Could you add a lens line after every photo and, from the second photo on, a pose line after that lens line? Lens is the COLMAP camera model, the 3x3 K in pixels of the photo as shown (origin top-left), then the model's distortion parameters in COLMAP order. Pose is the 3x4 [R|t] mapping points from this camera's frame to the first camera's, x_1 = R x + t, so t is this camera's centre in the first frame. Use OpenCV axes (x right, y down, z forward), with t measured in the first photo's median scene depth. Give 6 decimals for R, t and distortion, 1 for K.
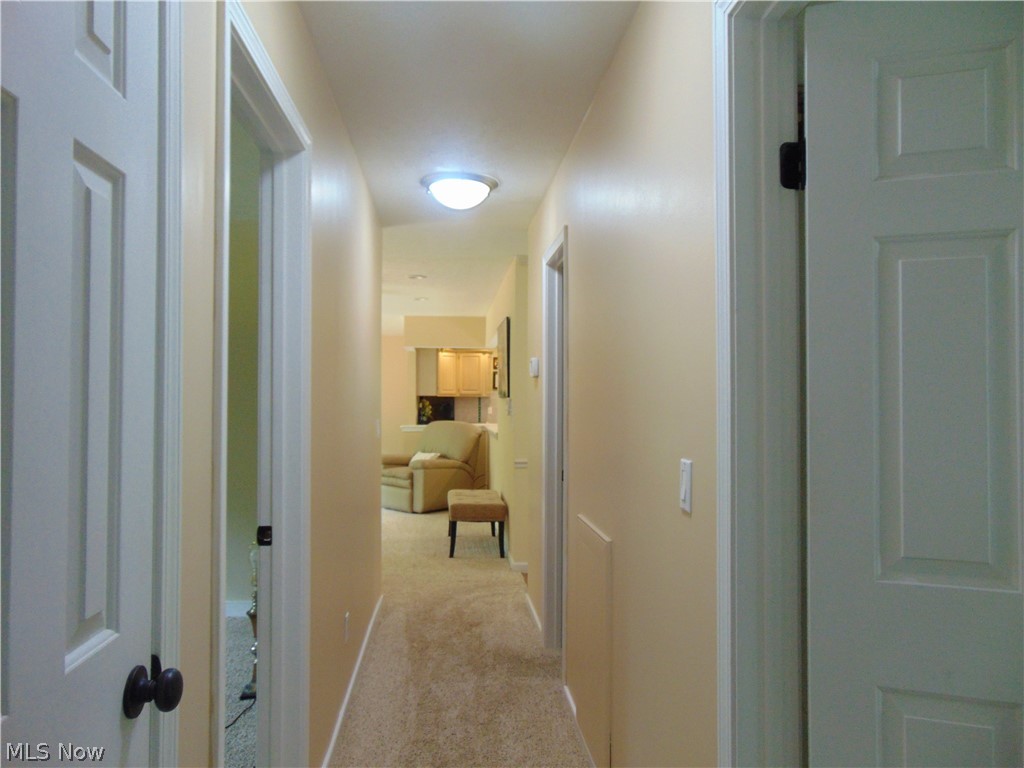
lens RADIAL K [[763.7, 0, 511.8], [0, 763.7, 385.8], [0, 0, 1]] dist [-0.002126, 0.021060]
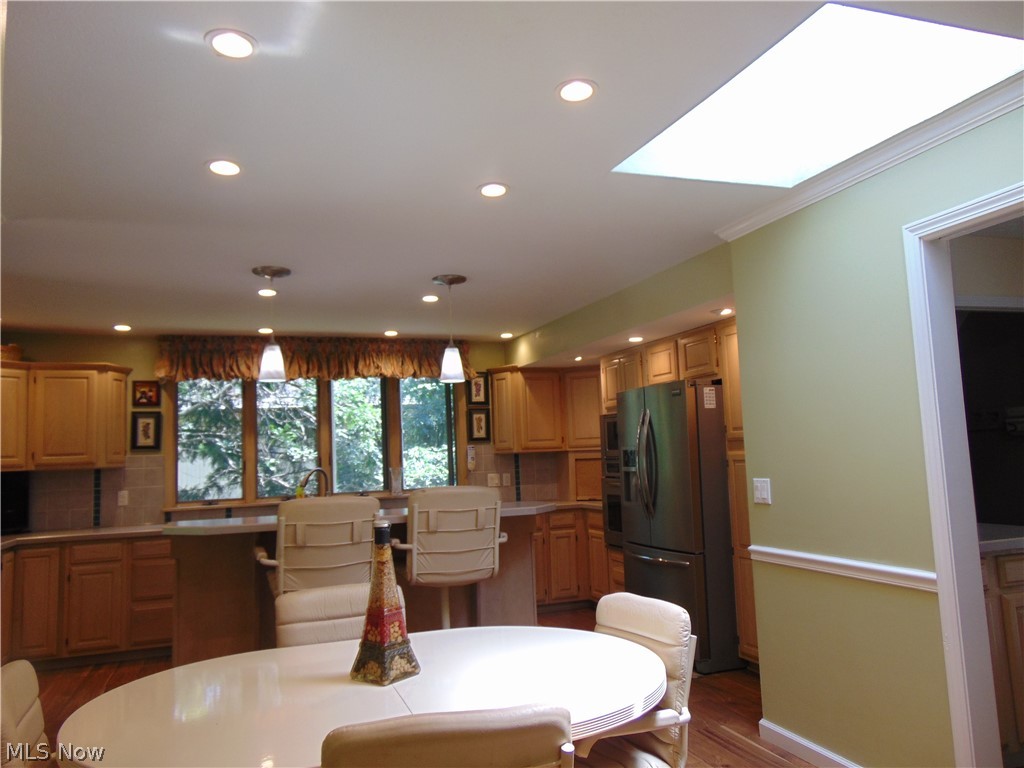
lens RADIAL K [[763.7, 0, 510.9], [0, 763.7, 386.9], [0, 0, 1]] dist [-0.002126, 0.021060]
pose [[0.967238, -0.019797, 0.253098, 0.079978], [0.040570, 0.996196, -0.077119, 0.011038], [-0.250608, 0.084861, 0.964362, 0.502856]]
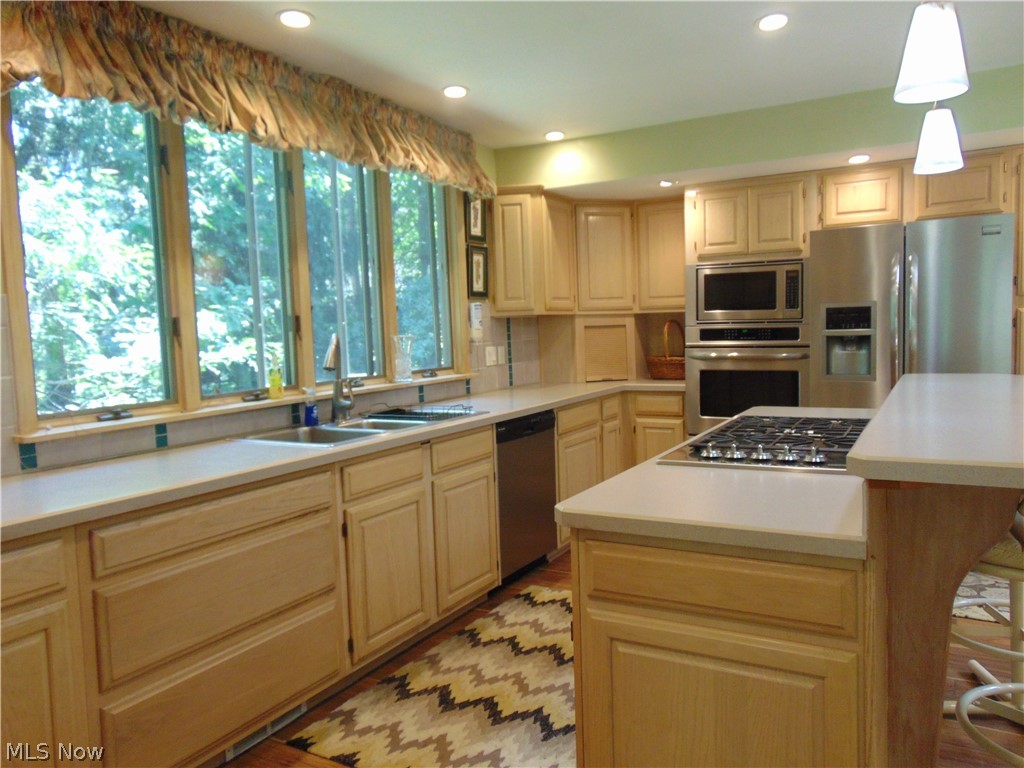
lens RADIAL K [[763.7, 0, 511.2], [0, 763.7, 379.7], [0, 0, 1]] dist [-0.002126, 0.021060]
pose [[0.566062, -0.083092, 0.820164, -0.100146], [0.025763, 0.996204, 0.083146, 0.016155], [-0.823960, -0.025936, 0.566055, 0.838555]]
